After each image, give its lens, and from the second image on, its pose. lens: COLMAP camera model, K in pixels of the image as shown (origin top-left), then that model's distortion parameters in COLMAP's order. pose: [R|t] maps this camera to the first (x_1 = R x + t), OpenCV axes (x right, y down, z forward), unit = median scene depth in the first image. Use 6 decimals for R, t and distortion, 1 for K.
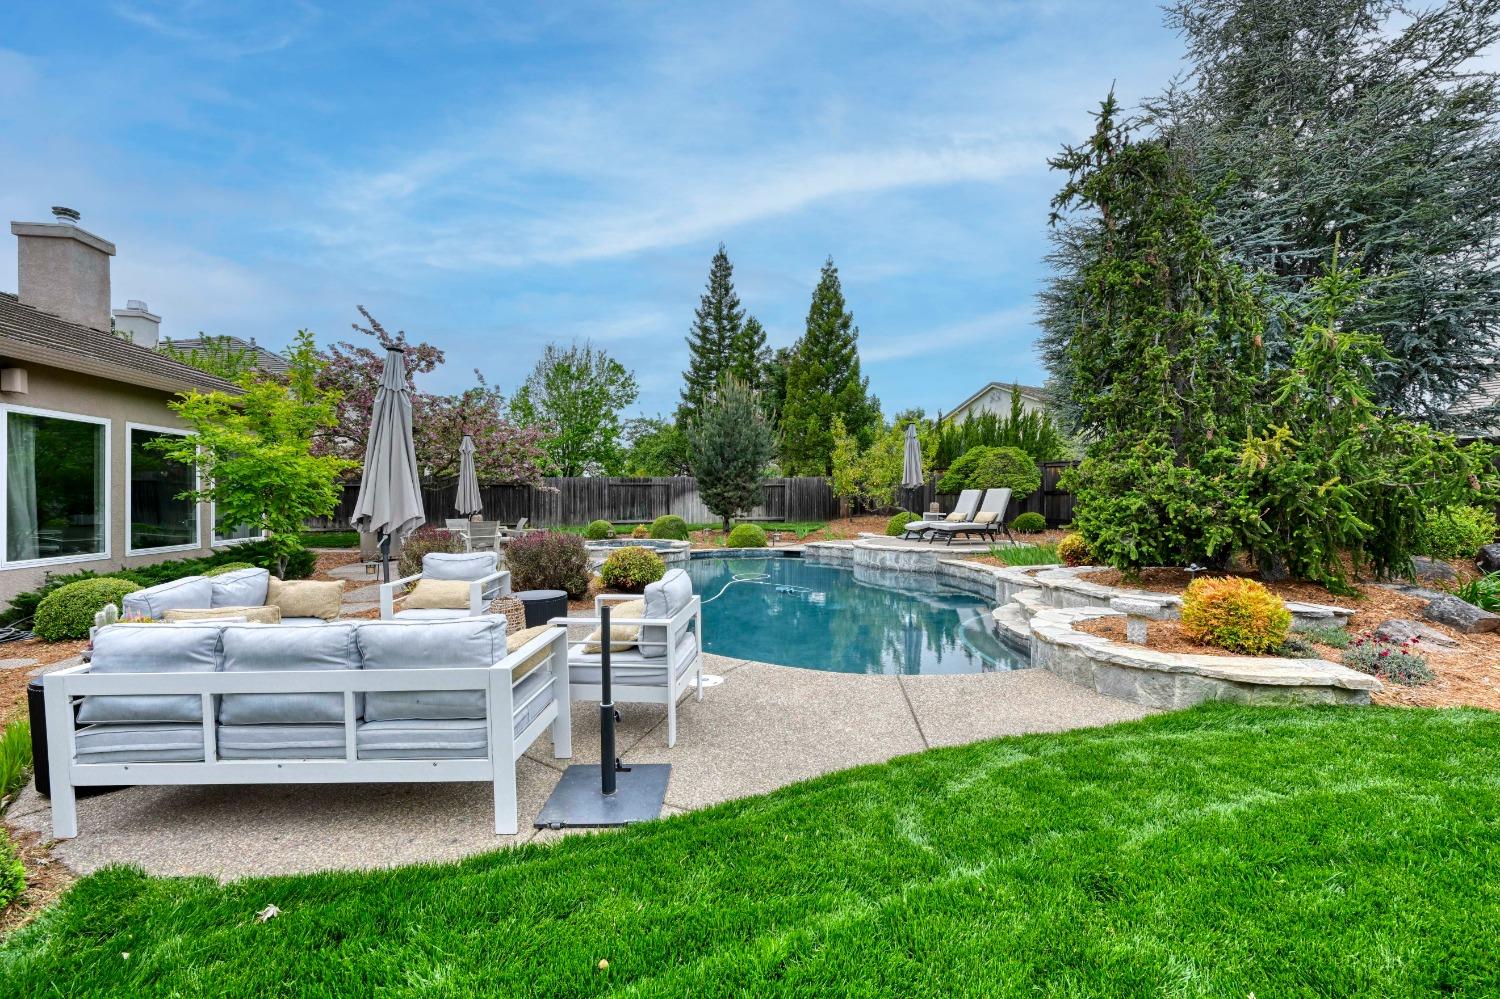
lens RADIAL K [[597.9, 0, 751.2], [0, 597.9, 500.2], [0, 0, 1]] dist [0.001182, -0.000817]
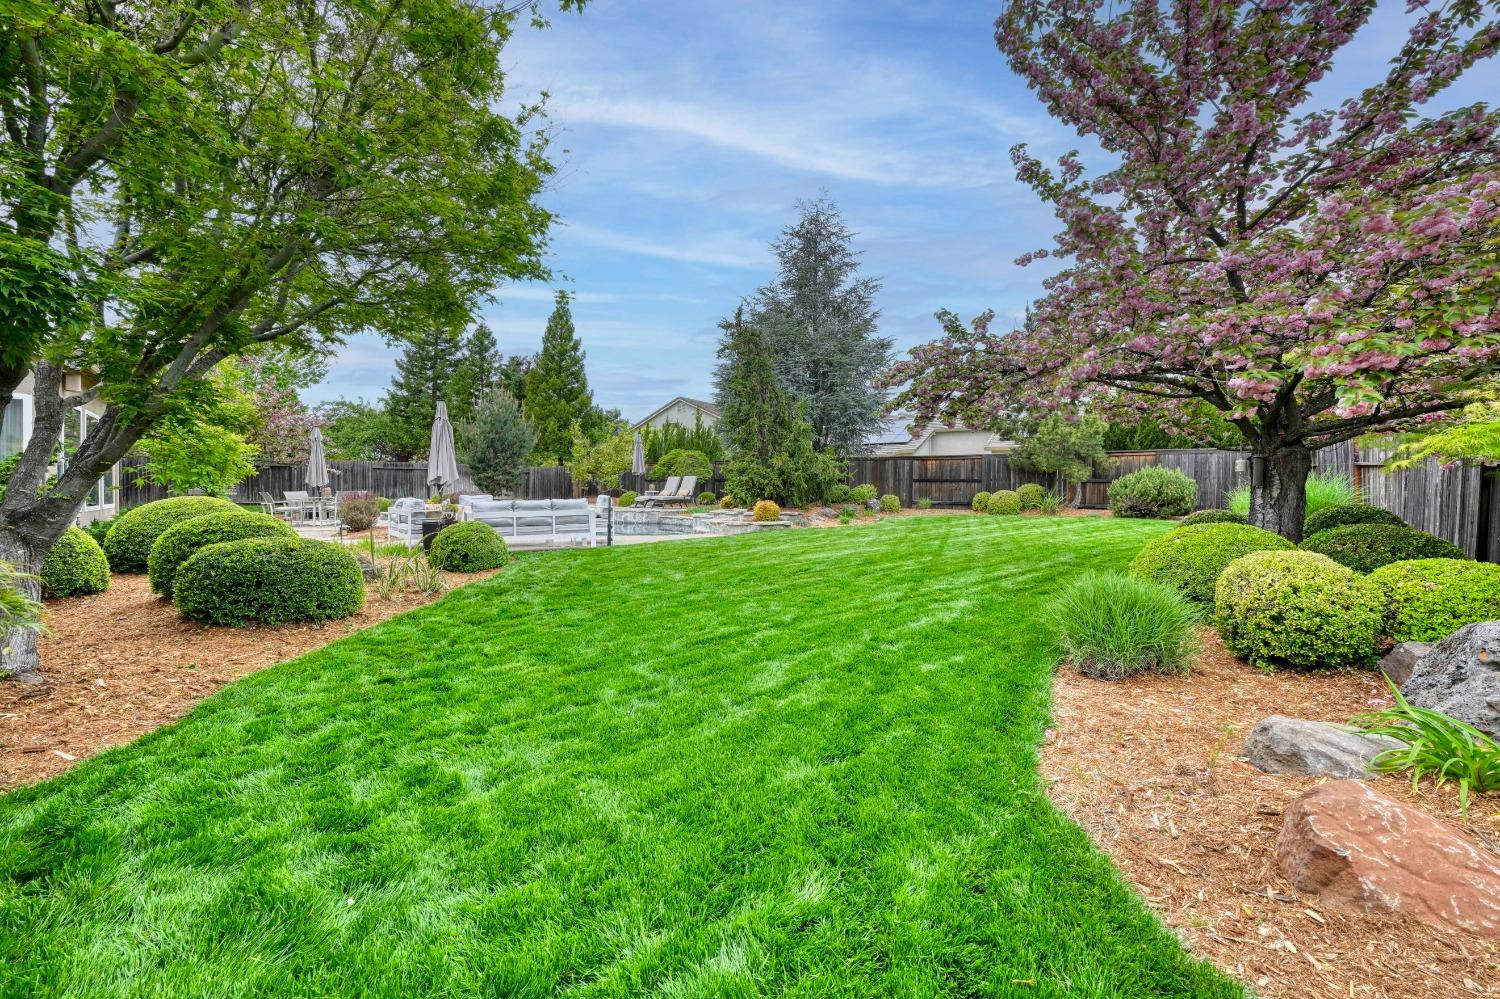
lens RADIAL K [[597.9, 0, 753.4], [0, 597.9, 495.6], [0, 0, 1]] dist [0.001182, -0.000817]
pose [[0.868241, 0.003053, 0.496133, -0.179048], [-0.005327, 0.999981, 0.003169, 0.020104], [-0.496114, -0.005394, 0.868241, -0.368859]]
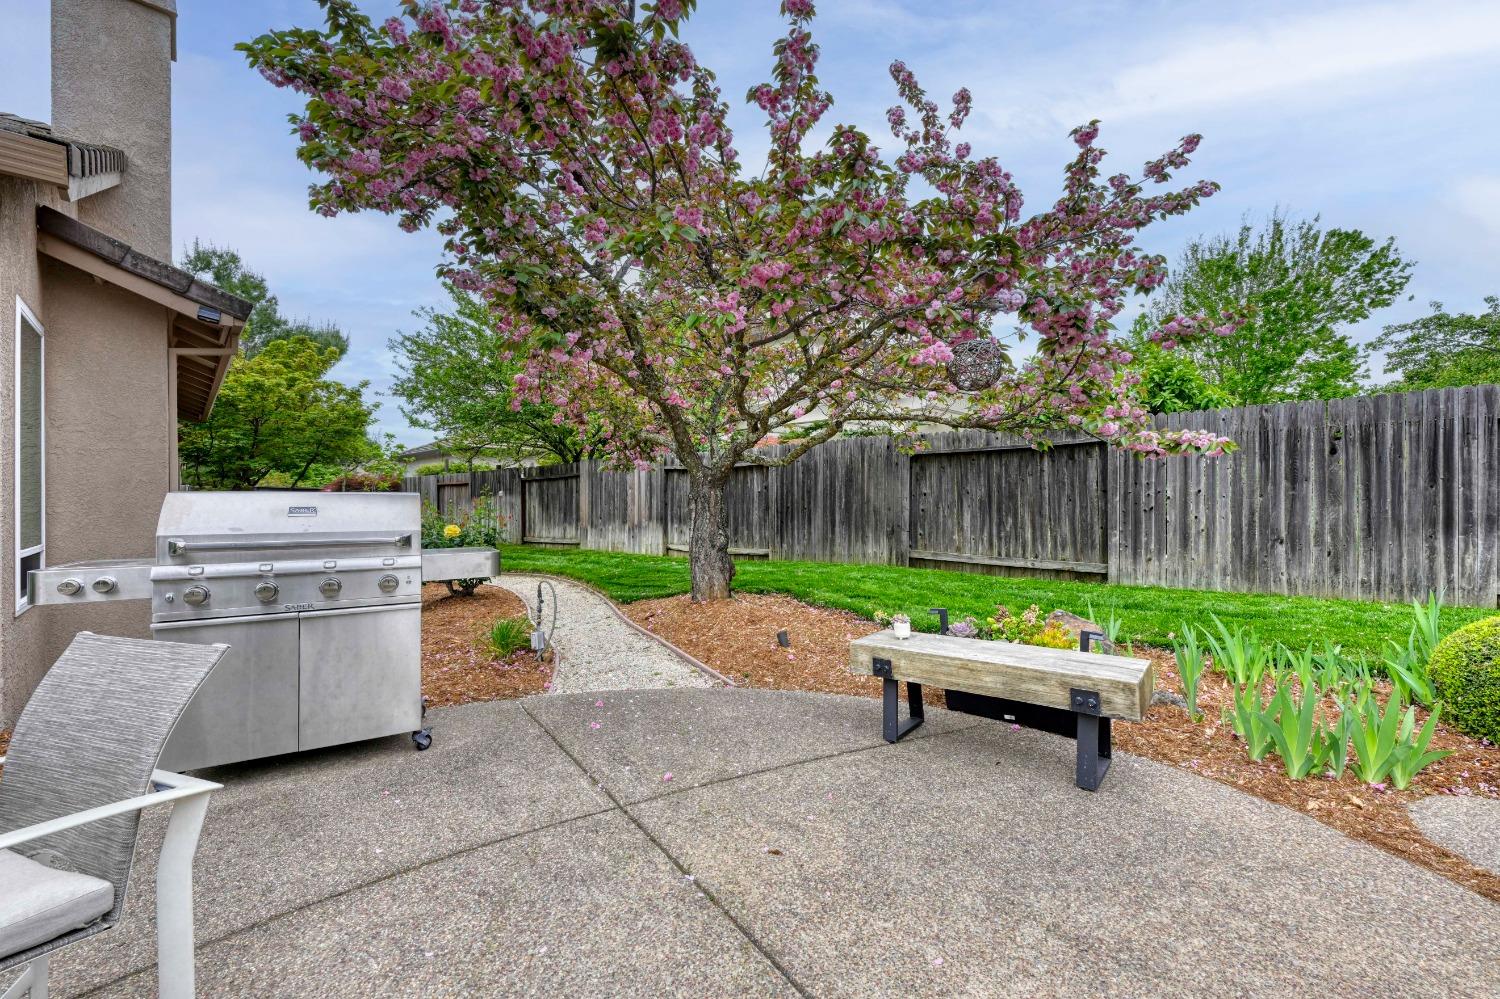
lens RADIAL K [[597.9, 0, 750.8], [0, 597.9, 497.5], [0, 0, 1]] dist [0.001182, -0.000817]
pose [[0.567590, 0.000239, -0.823311, -0.215563], [-0.002482, 0.999996, -0.001421, 0.003305], [0.823308, 0.002850, 0.567588, 0.664450]]
